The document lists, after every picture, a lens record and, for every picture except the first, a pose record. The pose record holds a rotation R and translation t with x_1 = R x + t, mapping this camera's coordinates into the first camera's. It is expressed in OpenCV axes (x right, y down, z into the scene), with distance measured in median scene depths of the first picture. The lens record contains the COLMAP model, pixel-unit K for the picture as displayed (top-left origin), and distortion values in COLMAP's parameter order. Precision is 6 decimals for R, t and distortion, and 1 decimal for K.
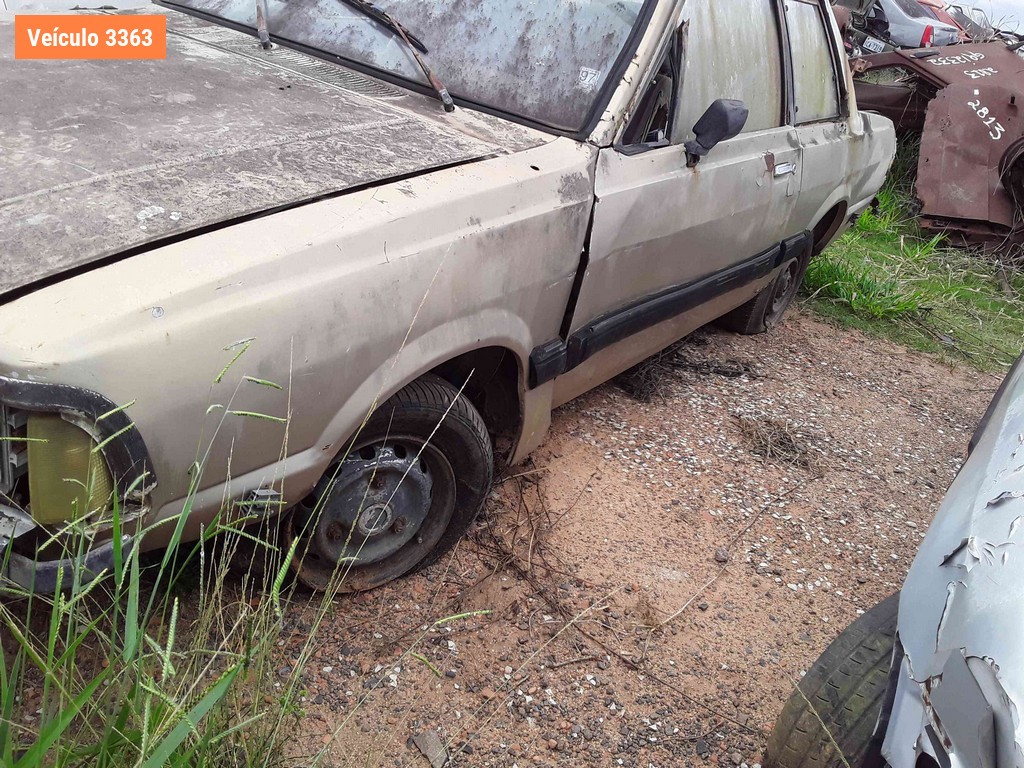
lens RADIAL K [[947.2, 0, 512.0], [0, 947.2, 384.0], [0, 0, 1]] dist [0.103542, -0.216460]
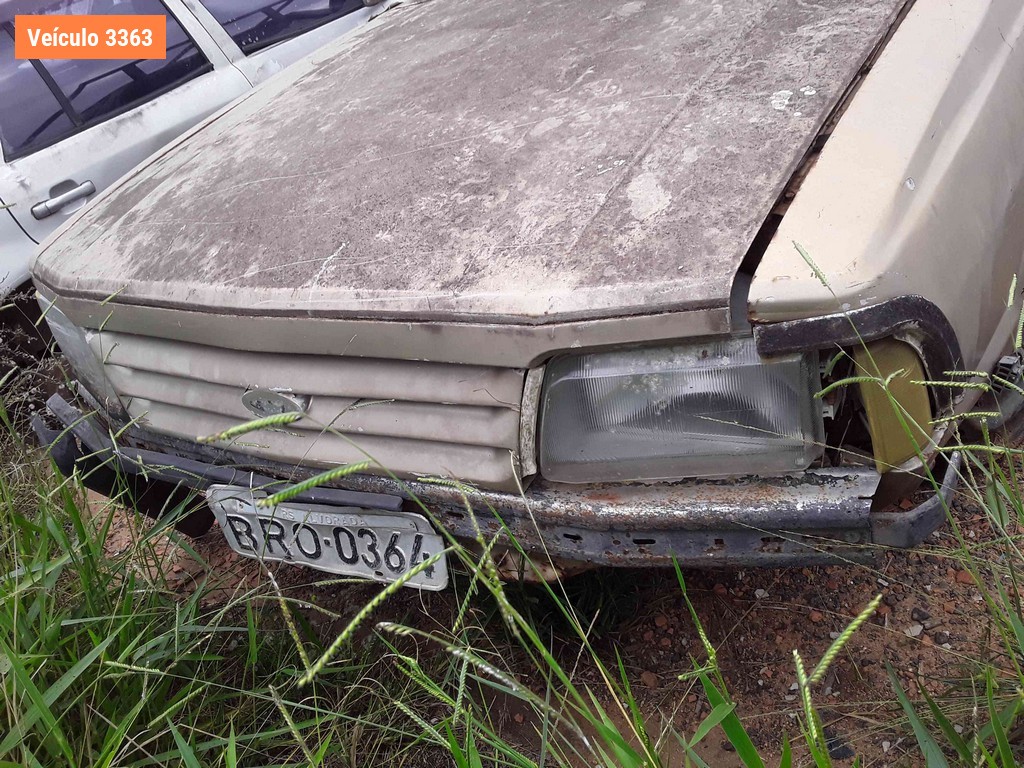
lens RADIAL K [[947.2, 0, 512.0], [0, 947.2, 384.0], [0, 0, 1]] dist [0.103542, -0.216460]
pose [[0.898725, -0.378085, -0.222140, -0.569047], [0.394832, 0.918095, 0.034788, -0.083267], [0.190793, -0.118972, 0.974394, 0.125052]]
